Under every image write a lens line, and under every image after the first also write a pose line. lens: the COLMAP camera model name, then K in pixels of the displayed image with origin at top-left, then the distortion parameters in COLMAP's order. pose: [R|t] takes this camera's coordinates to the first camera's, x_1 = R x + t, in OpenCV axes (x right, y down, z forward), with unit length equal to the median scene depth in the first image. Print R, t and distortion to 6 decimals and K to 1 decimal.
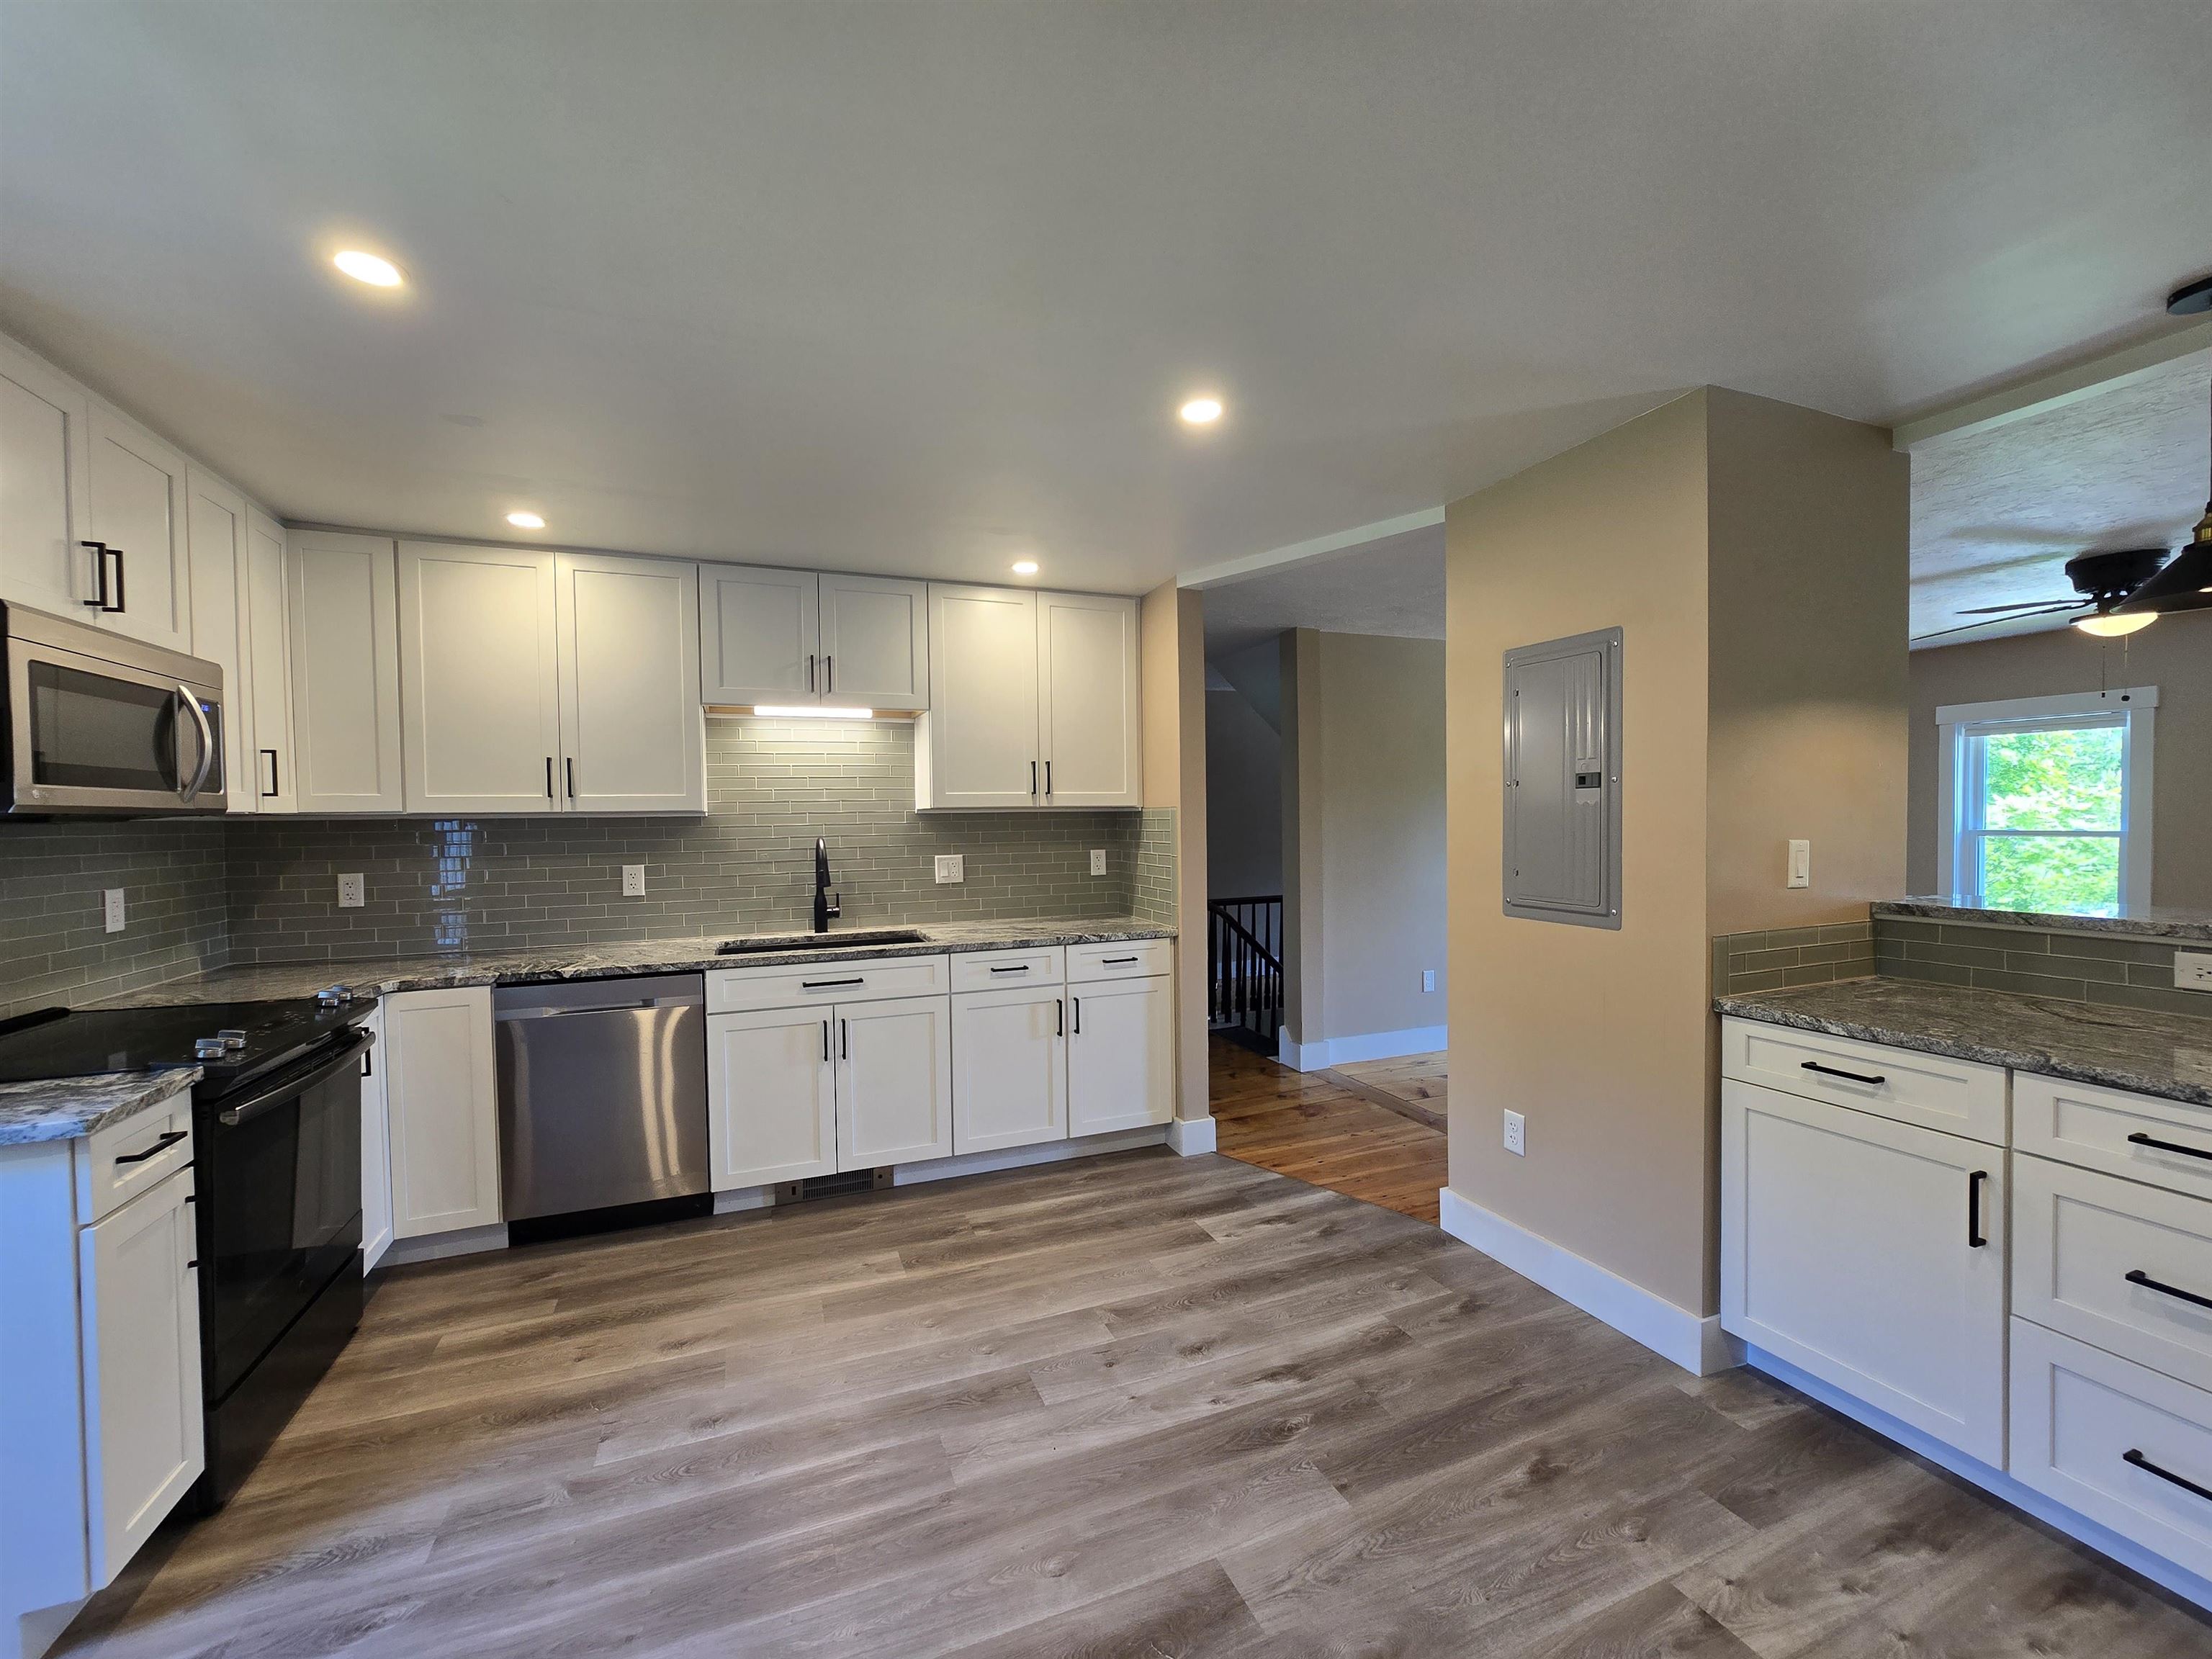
lens RADIAL K [[907.5, 0, 1102.3], [0, 907.5, 839.8], [0, 0, 1]] dist [-0.008949, 0.002963]
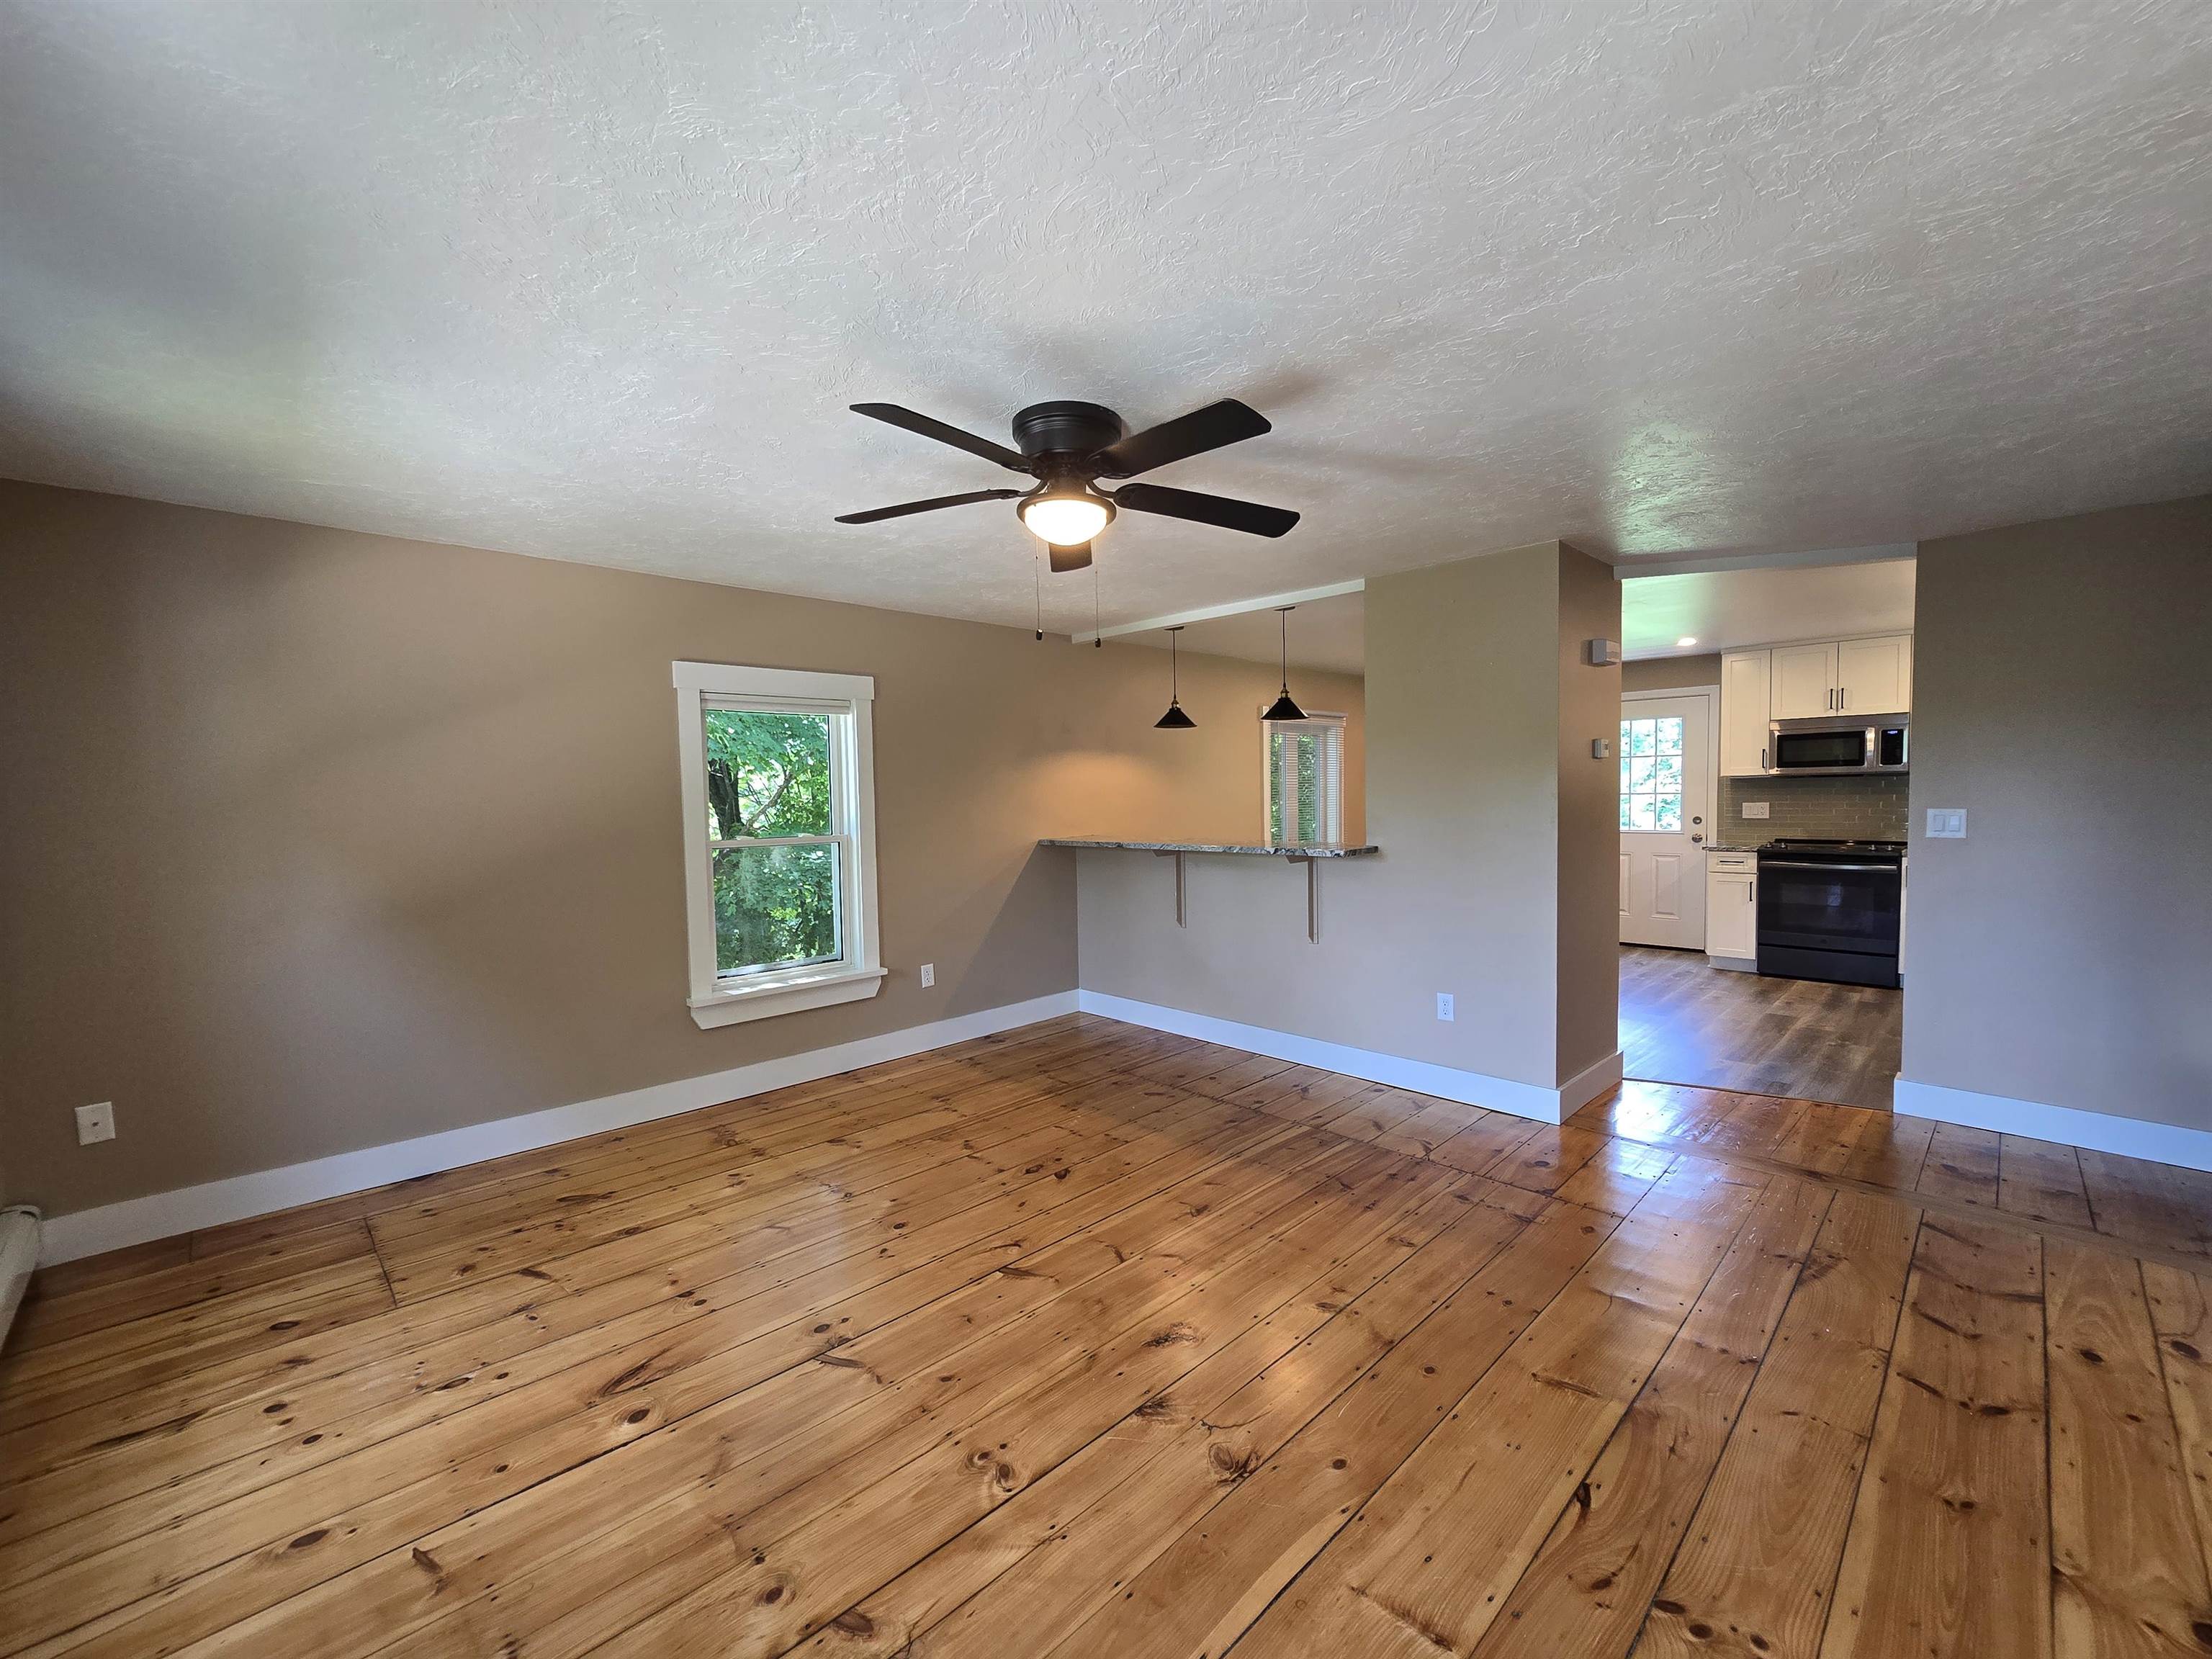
lens RADIAL K [[906.8, 0, 1105.6], [0, 906.8, 835.5], [0, 0, 1]] dist [-0.003558, 0.000078]
pose [[-0.921749, 0.052146, -0.384265, 1.836811], [0.023026, 0.996529, 0.079998, -0.095121], [0.387103, 0.064890, -0.919750, 2.189635]]
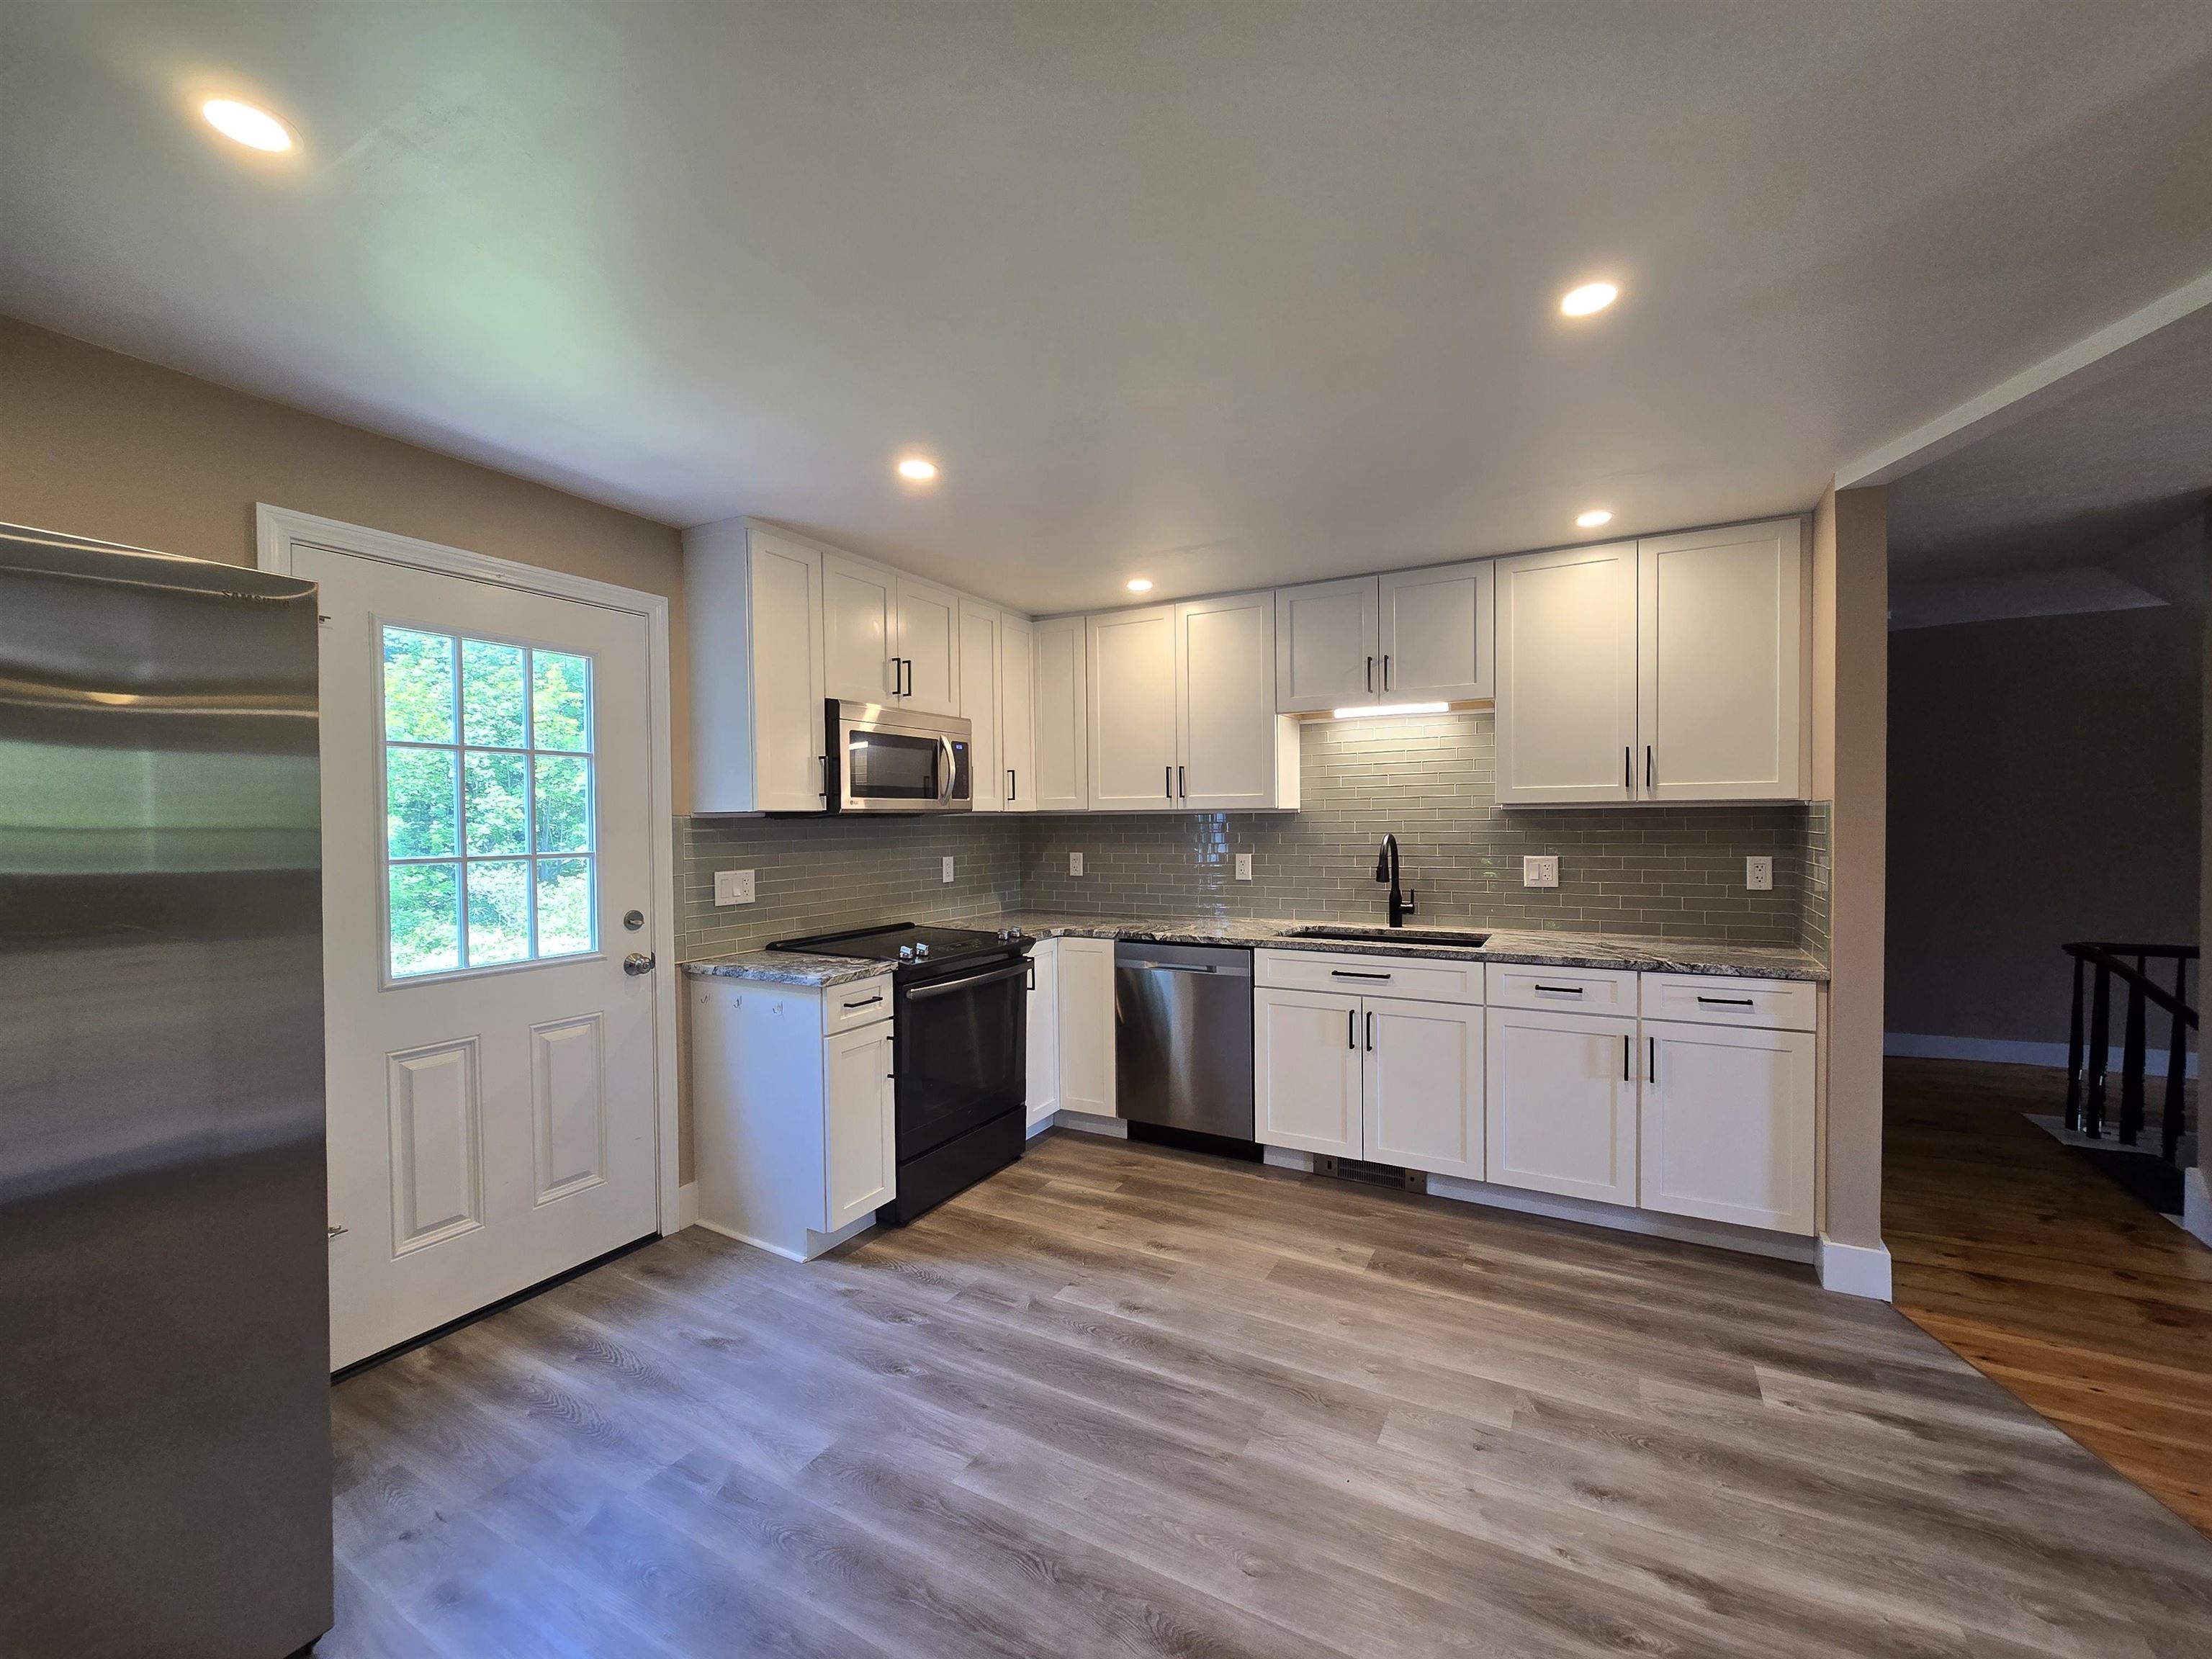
lens RADIAL K [[907.5, 0, 1102.3], [0, 907.5, 839.8], [0, 0, 1]] dist [-0.008949, 0.002963]
pose [[0.630598, 0.024115, -0.775735, 0.375320], [-0.017634, 0.999704, 0.016743, -0.009432], [0.775909, 0.003122, 0.630837, 0.146937]]
